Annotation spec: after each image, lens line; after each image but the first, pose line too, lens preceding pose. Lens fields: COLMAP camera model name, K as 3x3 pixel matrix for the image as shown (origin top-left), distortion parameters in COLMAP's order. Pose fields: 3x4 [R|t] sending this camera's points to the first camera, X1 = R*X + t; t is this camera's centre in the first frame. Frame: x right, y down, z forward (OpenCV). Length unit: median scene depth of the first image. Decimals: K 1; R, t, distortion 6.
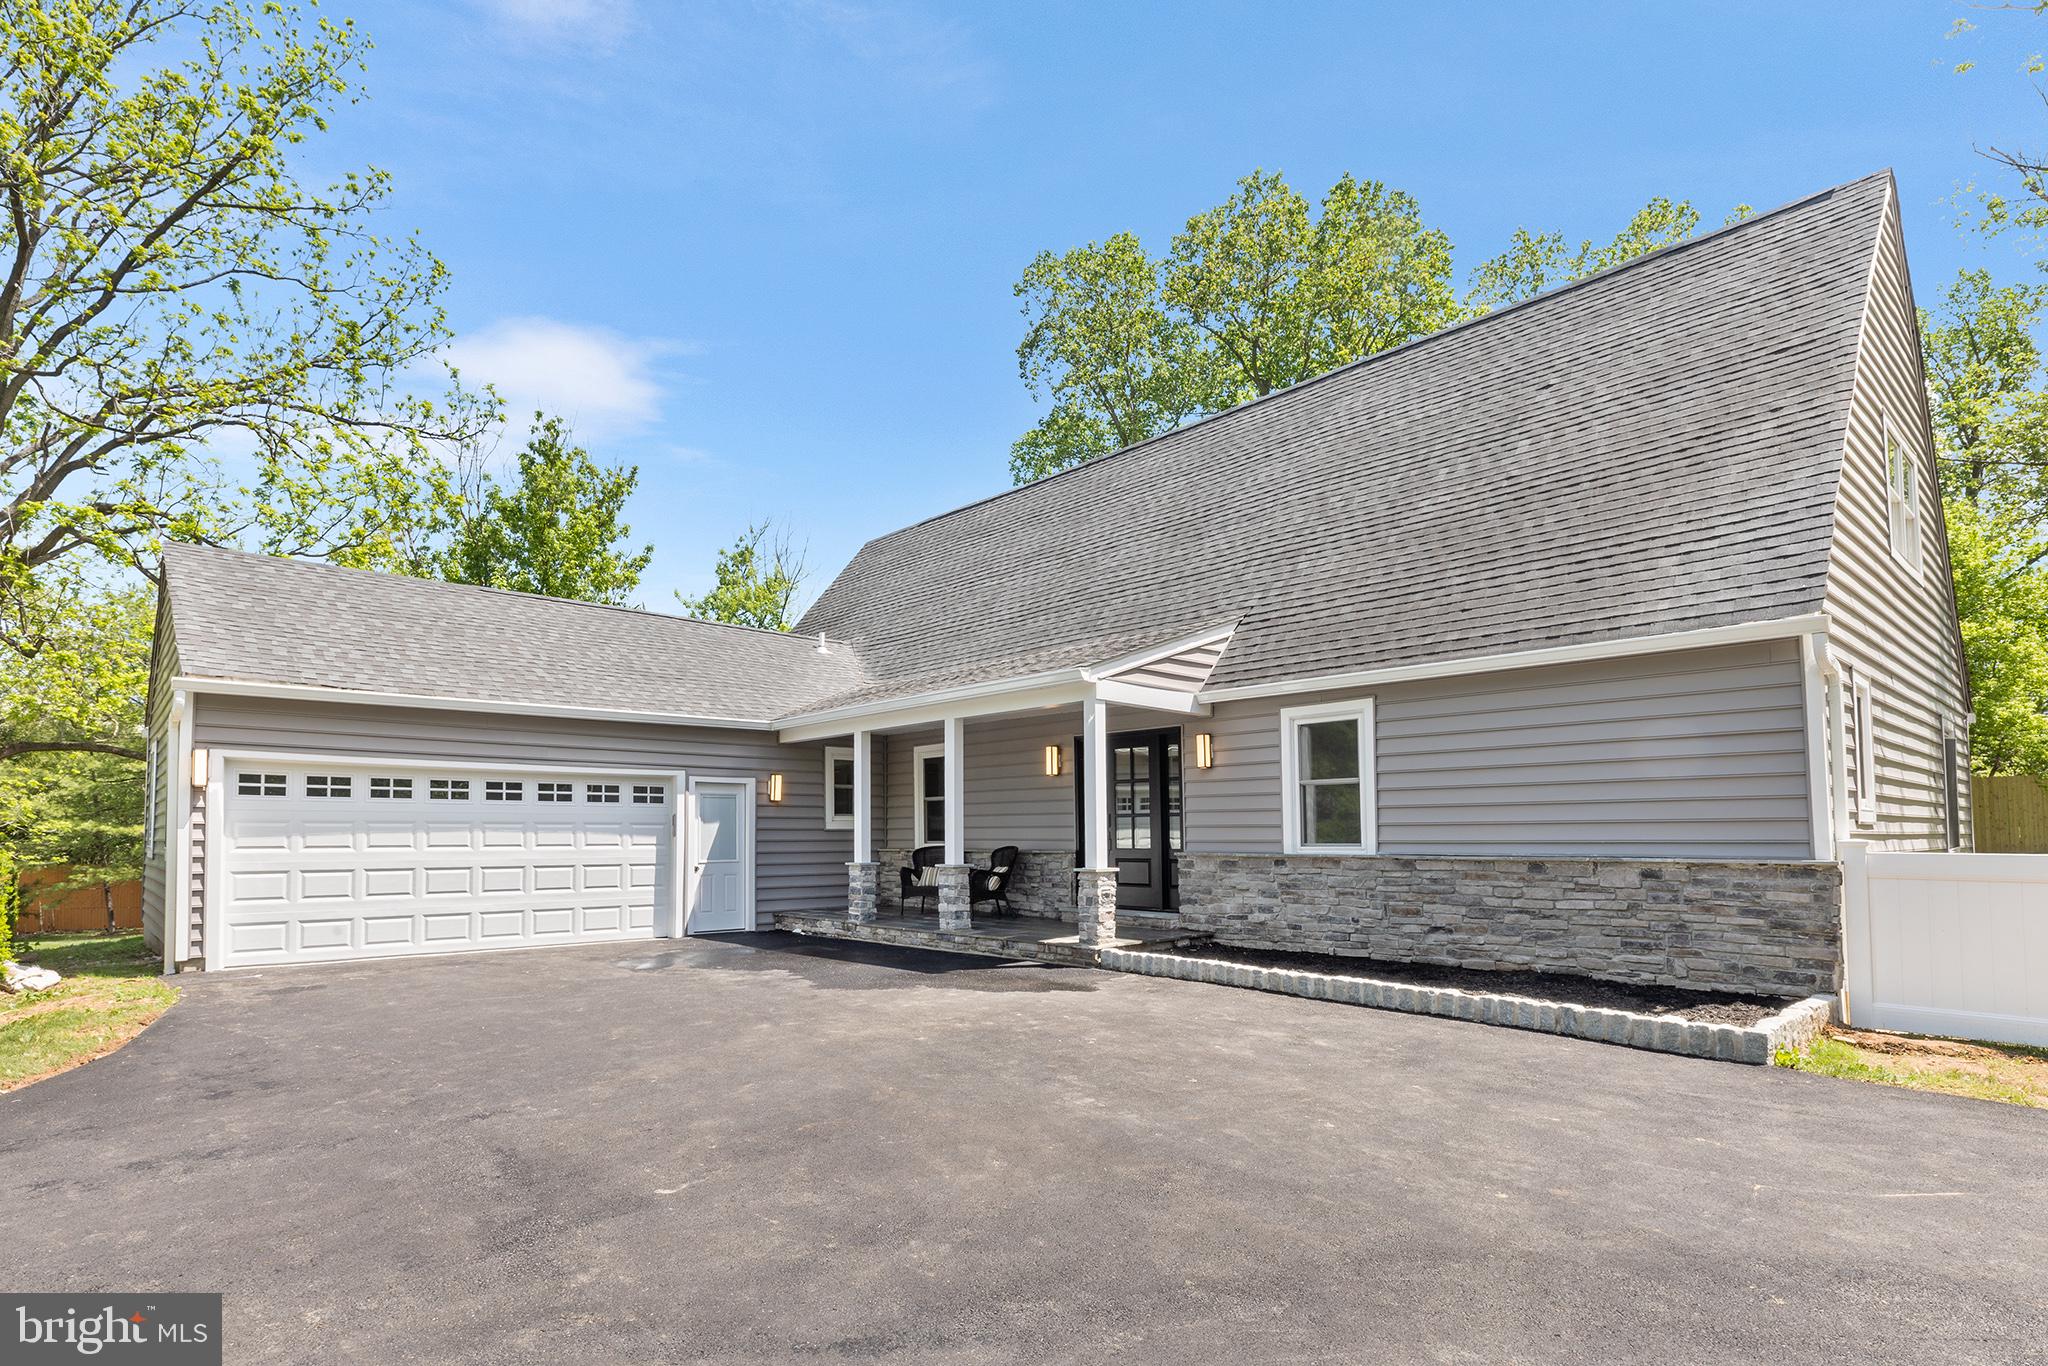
lens RADIAL K [[1028.2, 0, 1058.6], [0, 1028.2, 786.1], [0, 0, 1]] dist [-0.002999, 0.000972]
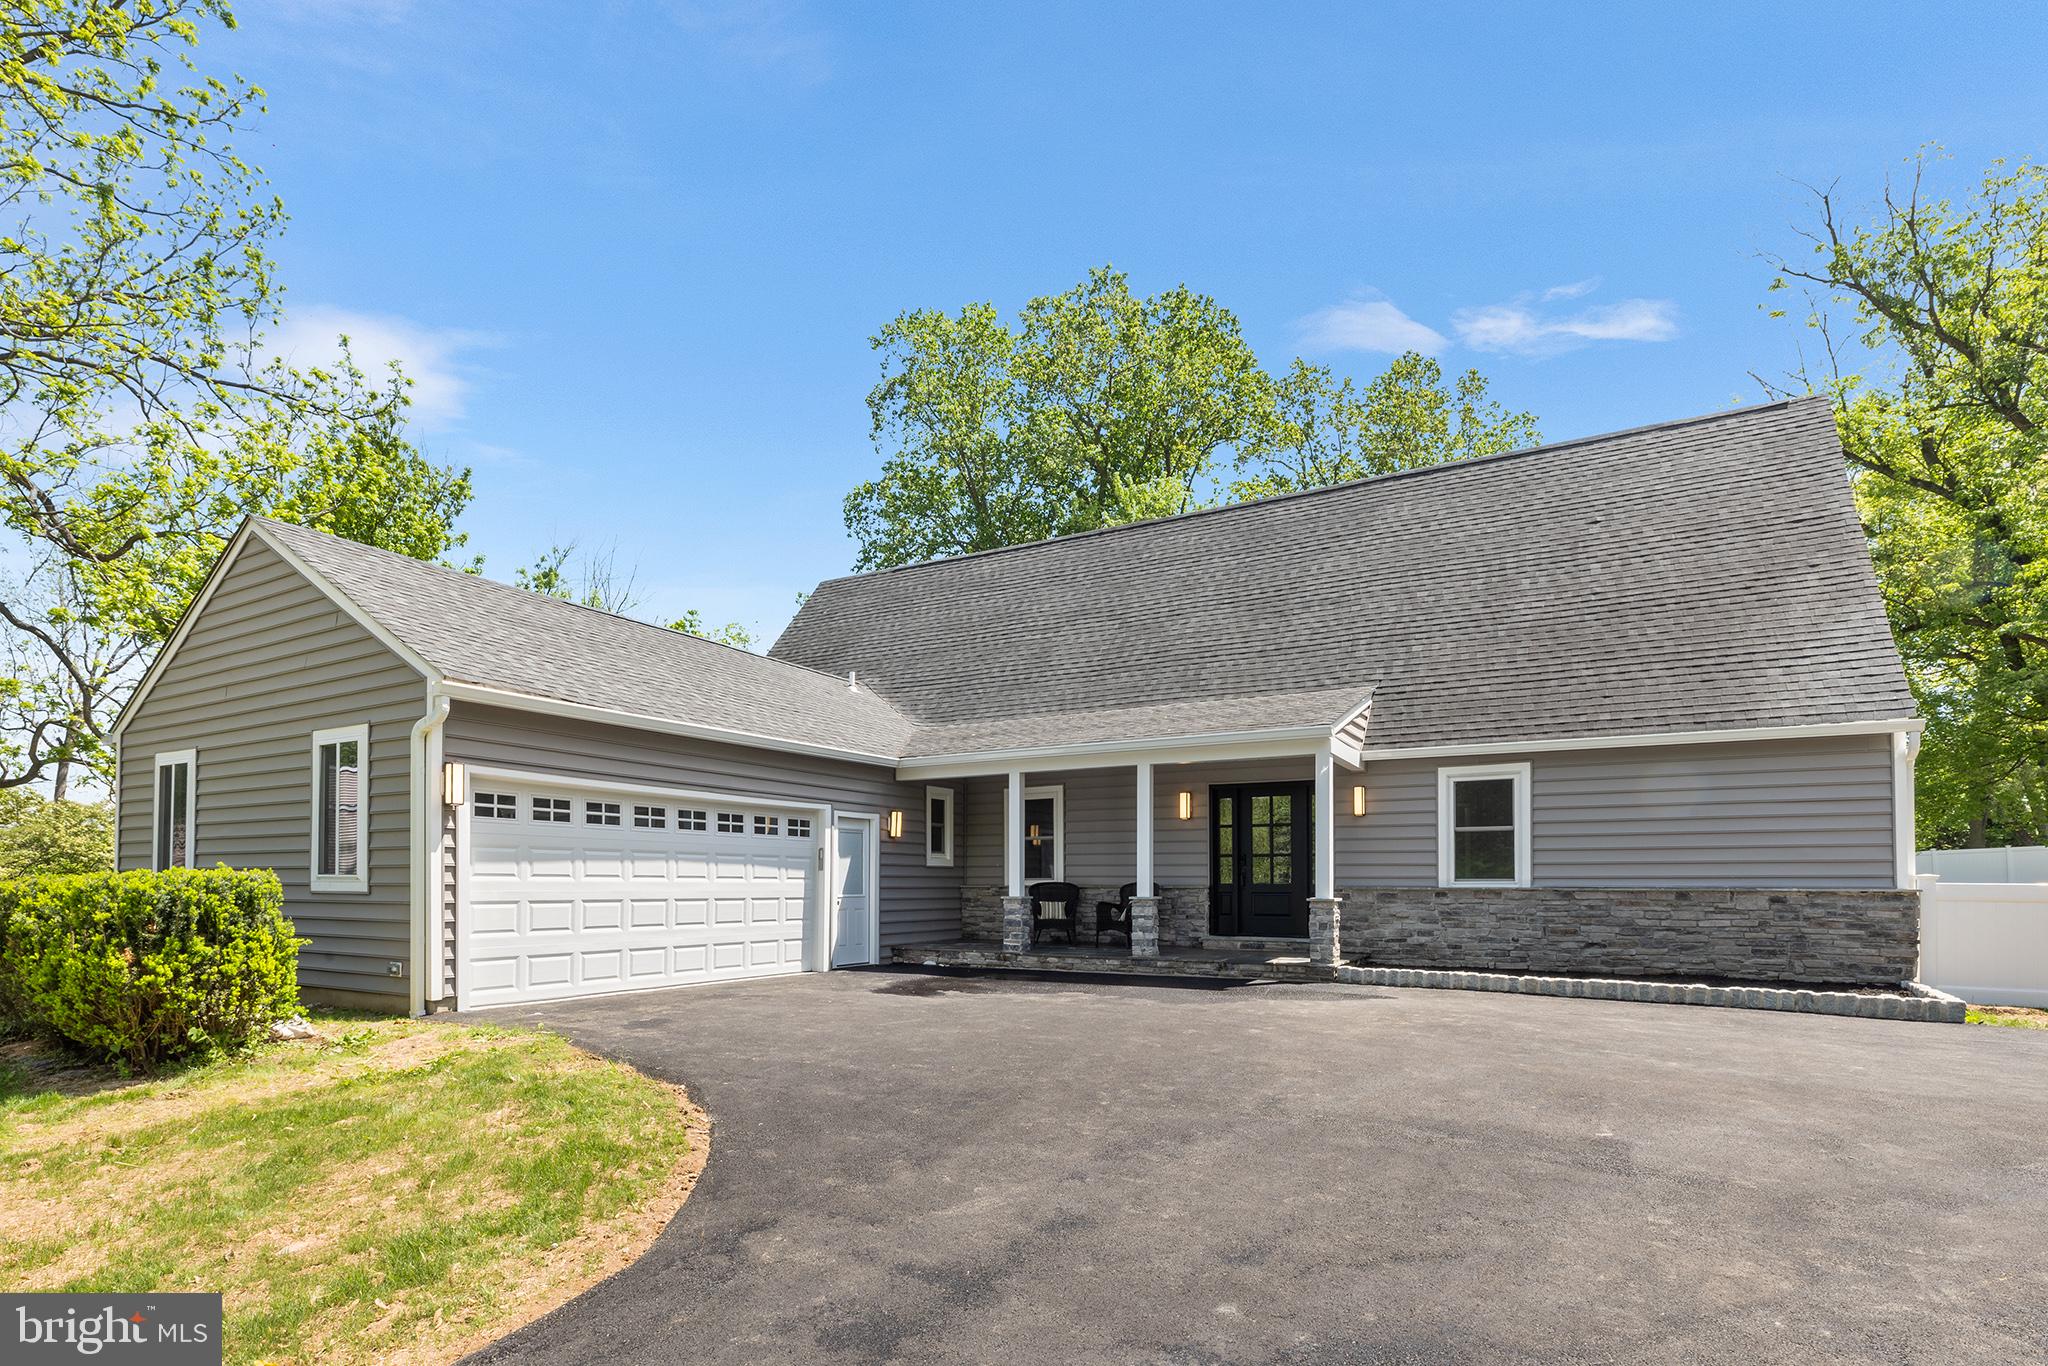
lens RADIAL K [[998.9, 0, 1003.6], [0, 998.9, 870.5], [0, 0, 1]] dist [-0.002346, 0.000018]
pose [[0.954558, 0.010351, 0.297844, -0.636884], [-0.020011, 0.999367, 0.029404, 0.021810], [-0.297351, -0.034028, 0.954162, 0.026816]]
